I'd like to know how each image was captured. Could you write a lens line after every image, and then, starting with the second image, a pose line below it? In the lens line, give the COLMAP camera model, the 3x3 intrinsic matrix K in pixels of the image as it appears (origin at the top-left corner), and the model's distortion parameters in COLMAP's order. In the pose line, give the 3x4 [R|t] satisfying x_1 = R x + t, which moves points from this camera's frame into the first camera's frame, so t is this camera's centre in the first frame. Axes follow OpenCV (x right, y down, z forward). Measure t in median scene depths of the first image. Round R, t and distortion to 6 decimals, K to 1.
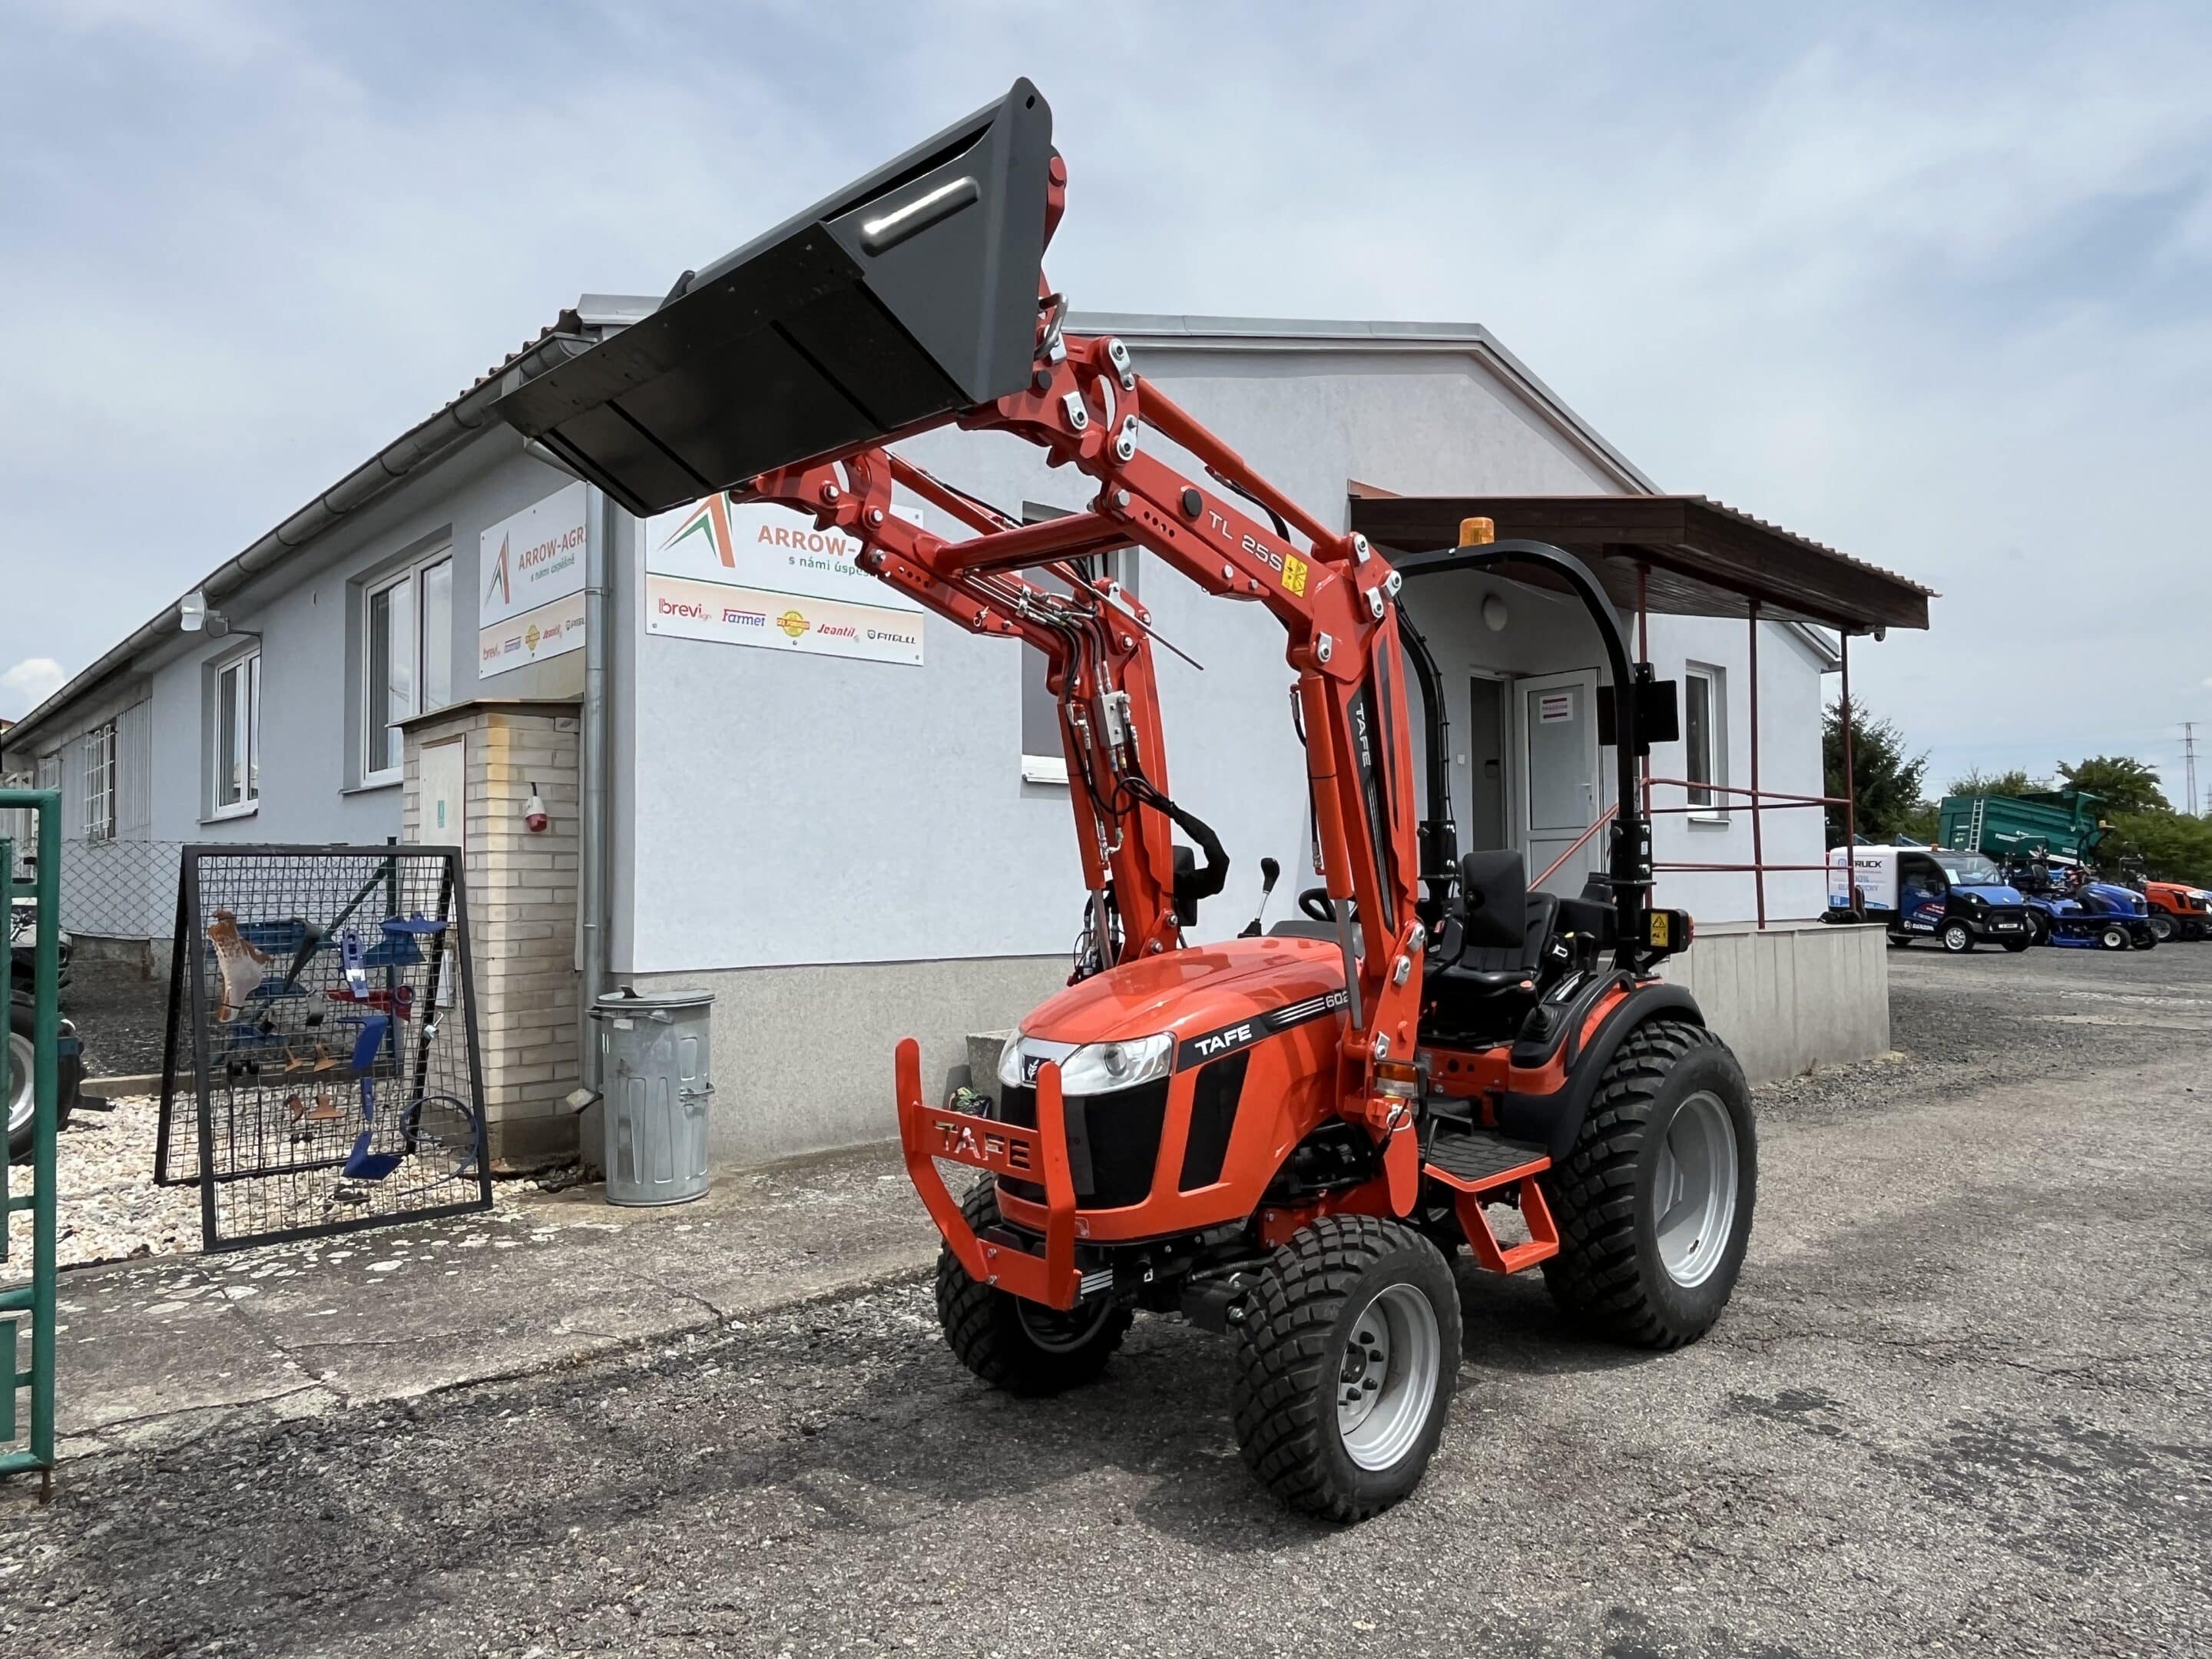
lens RADIAL K [[1383.6, 0, 1106.3], [0, 1383.6, 848.1], [0, 0, 1]] dist [-0.005039, 0.002577]
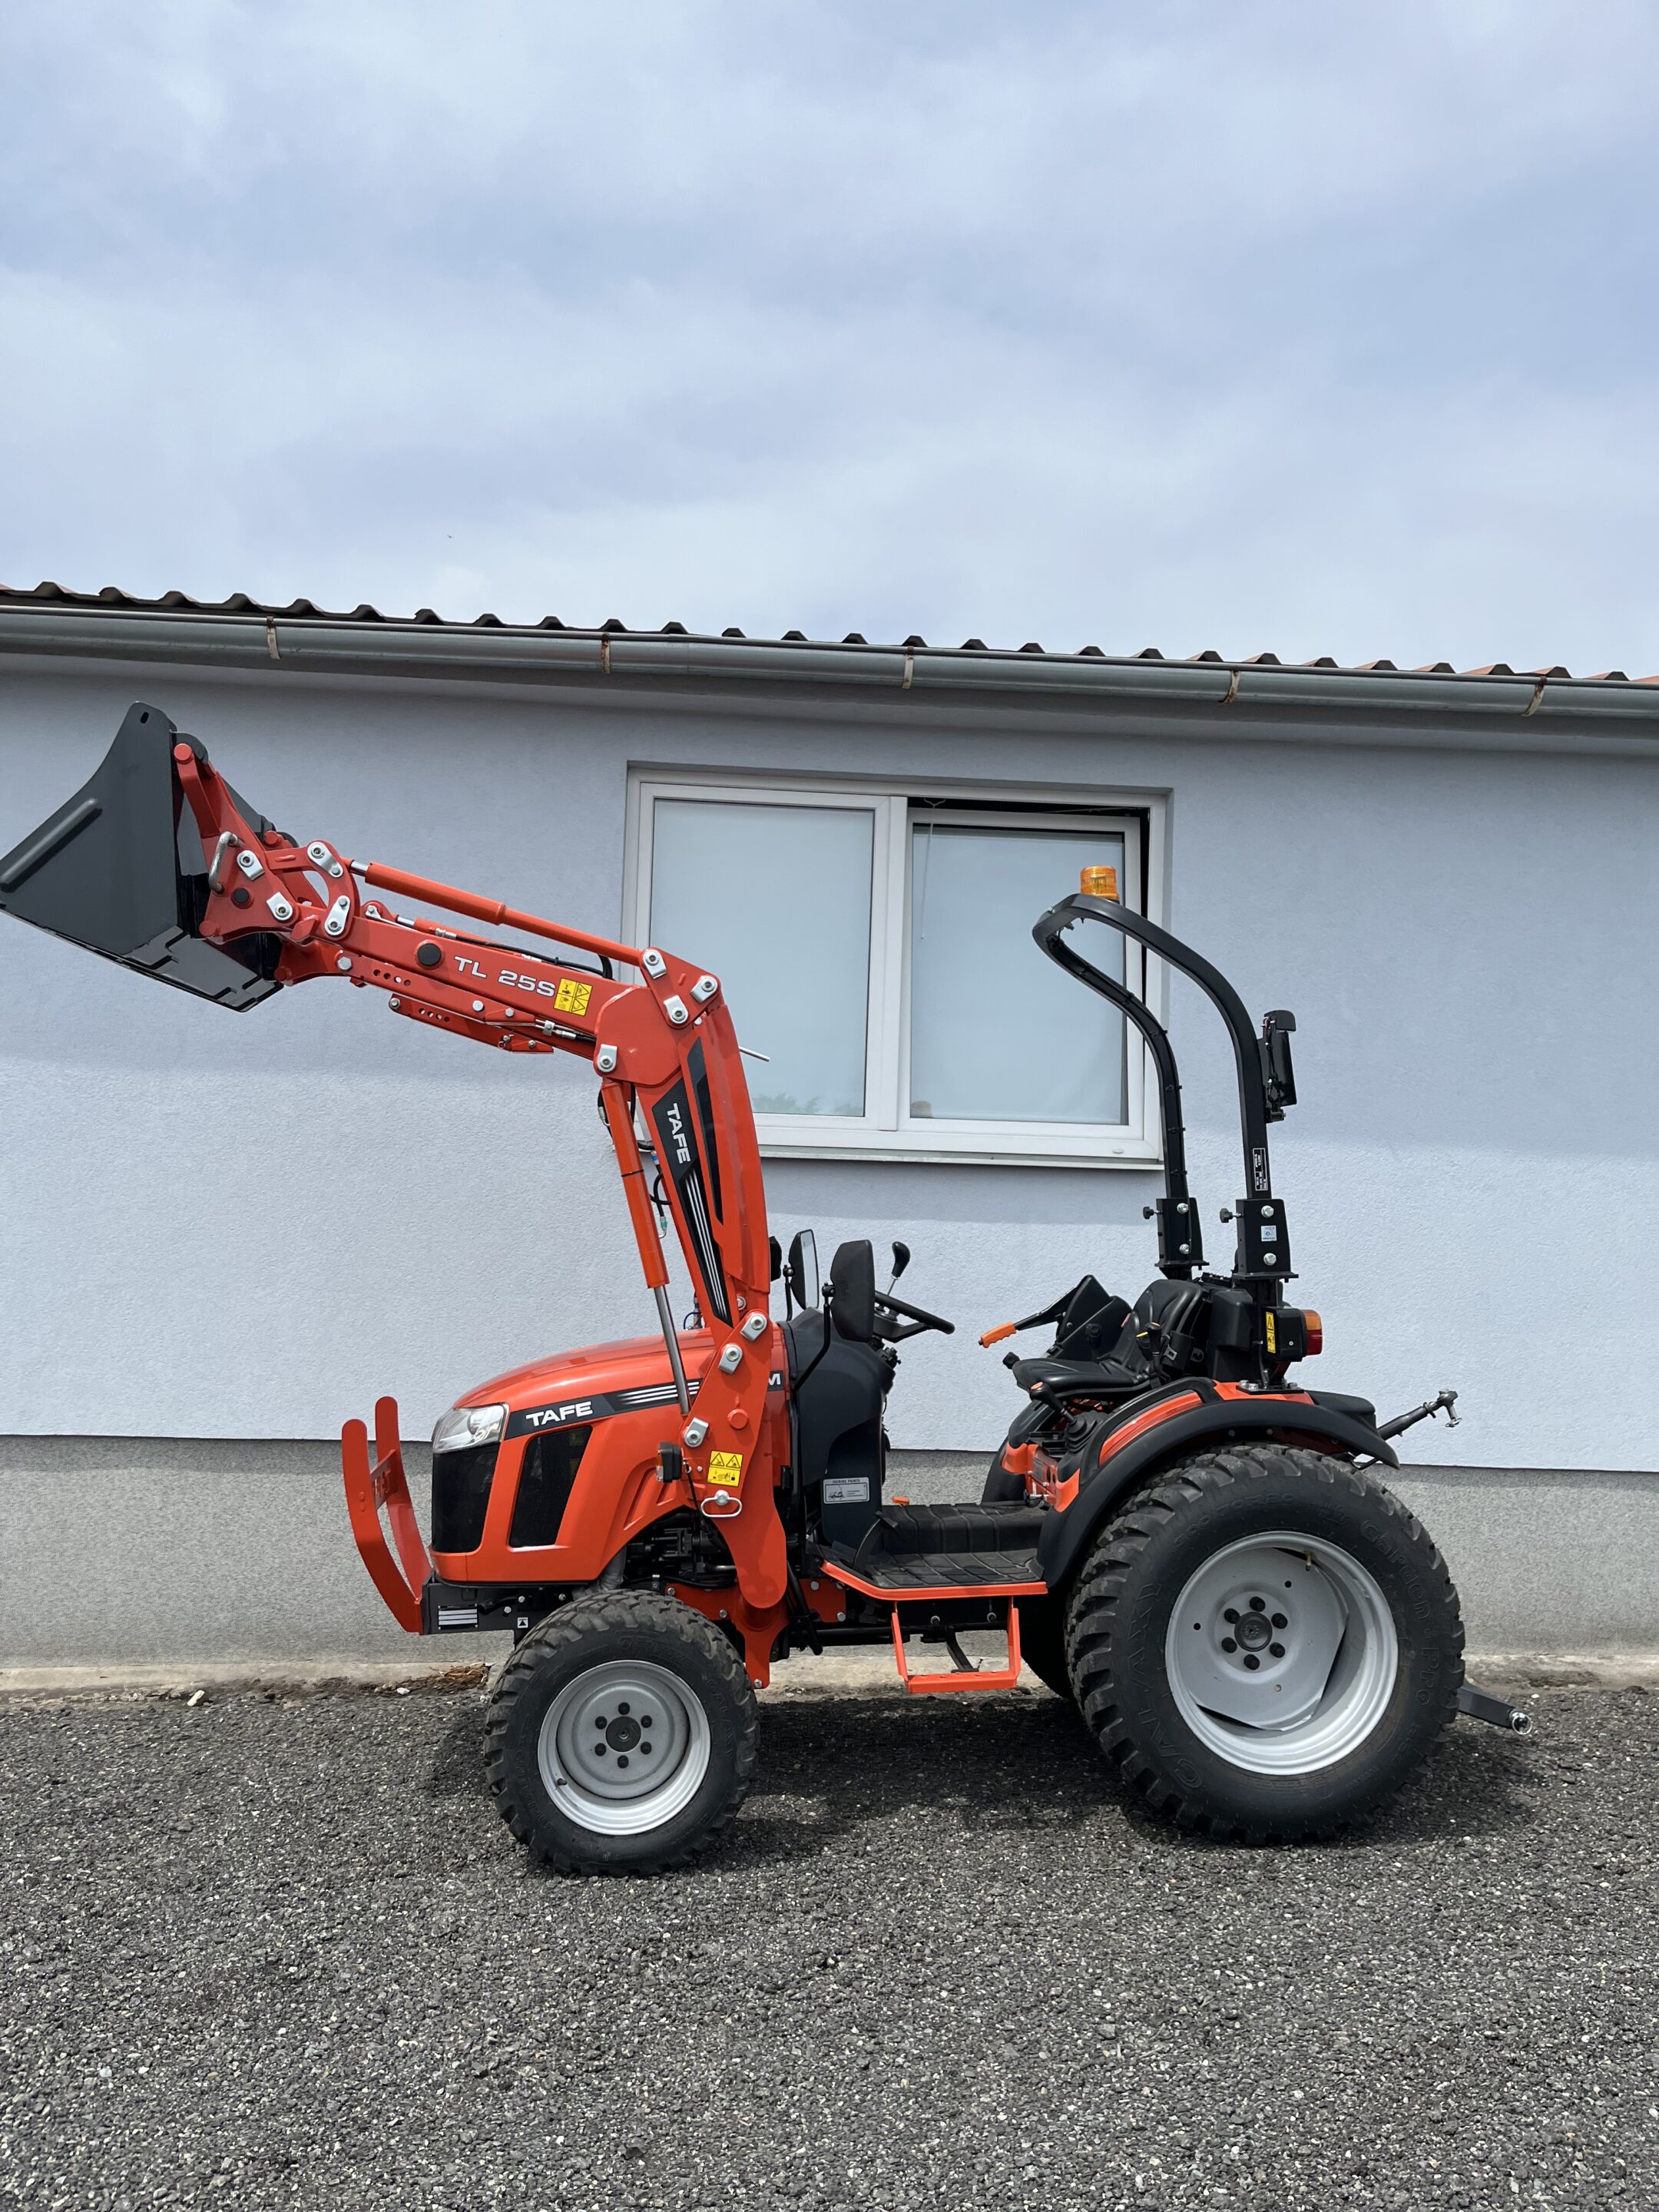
lens RADIAL K [[1598.8, 0, 839.9], [0, 1598.8, 1127.6], [0, 0, 1]] dist [0.056312, -0.060897]
pose [[0.804277, -0.038614, -0.592999, 0.990339], [0.009802, 0.998613, -0.051732, -0.021077], [0.594174, 0.035794, 0.803540, 0.086351]]
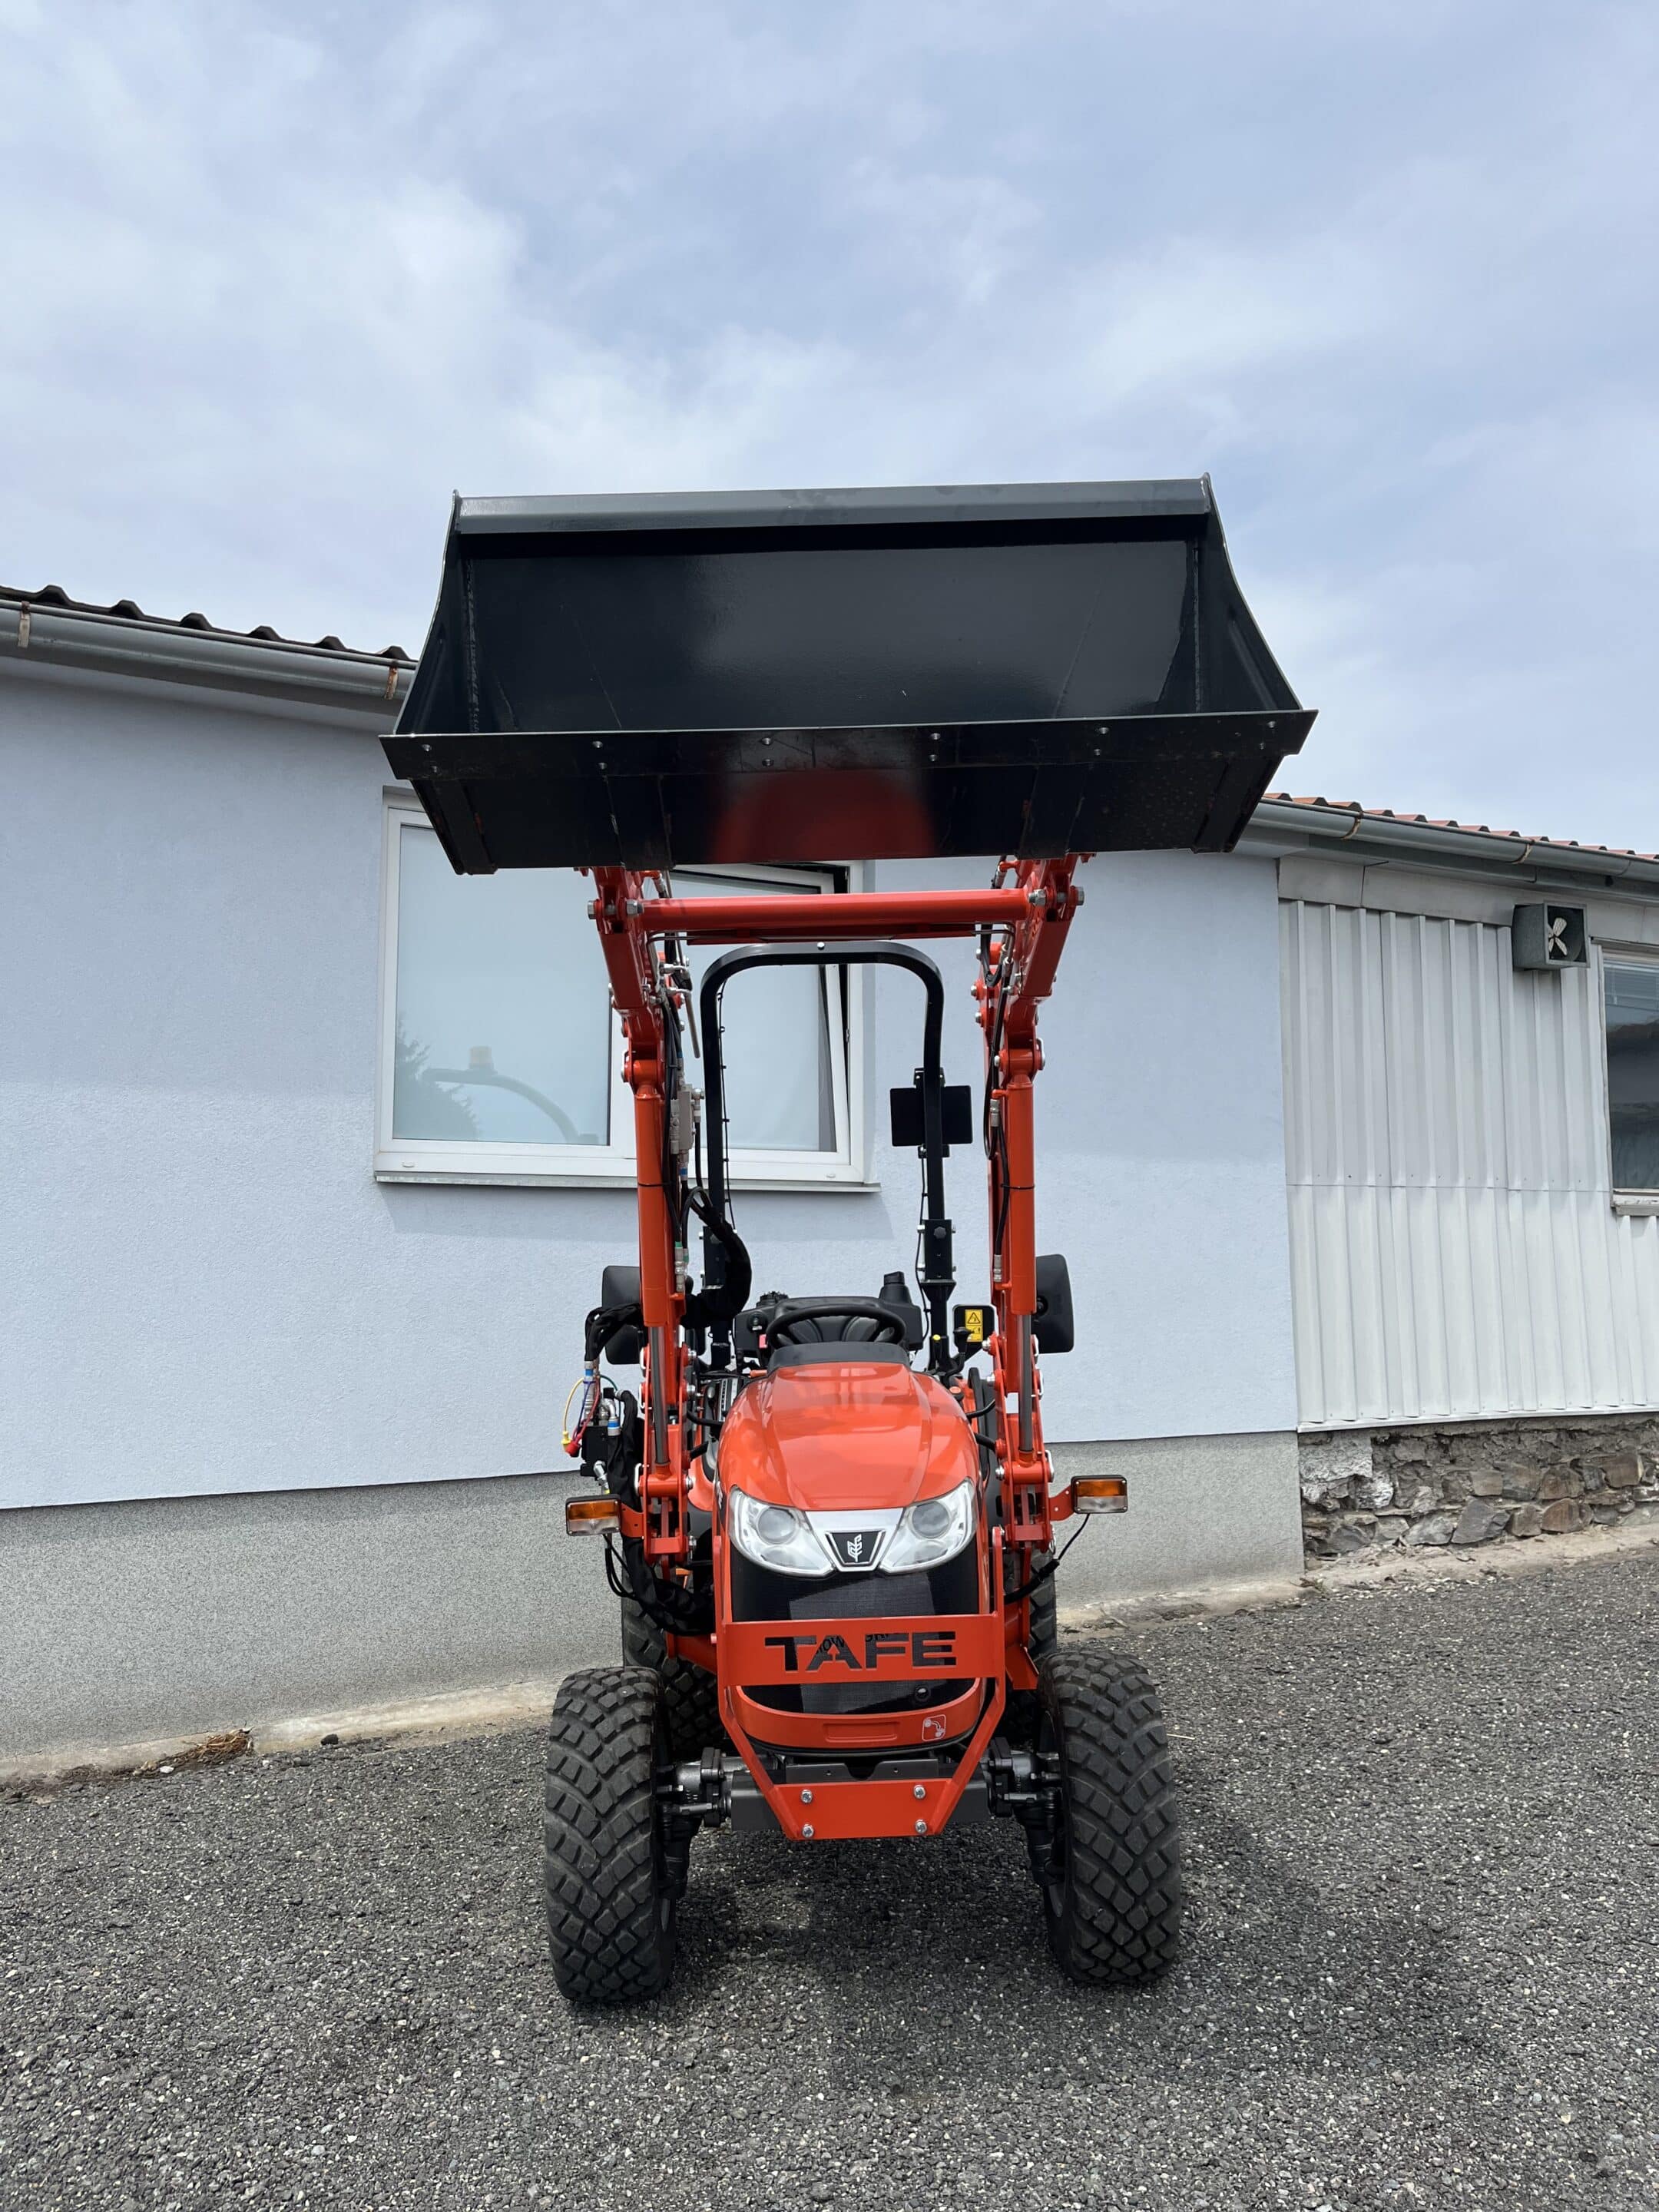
lens RADIAL K [[1598.8, 0, 838.2], [0, 1598.8, 1103.2], [0, 0, 1]] dist [0.056312, -0.060897]
pose [[0.970552, -0.047657, -0.236129, 0.631204], [0.032279, 0.997124, -0.068569, -0.039234], [0.238718, 0.058928, 0.969299, -0.212498]]
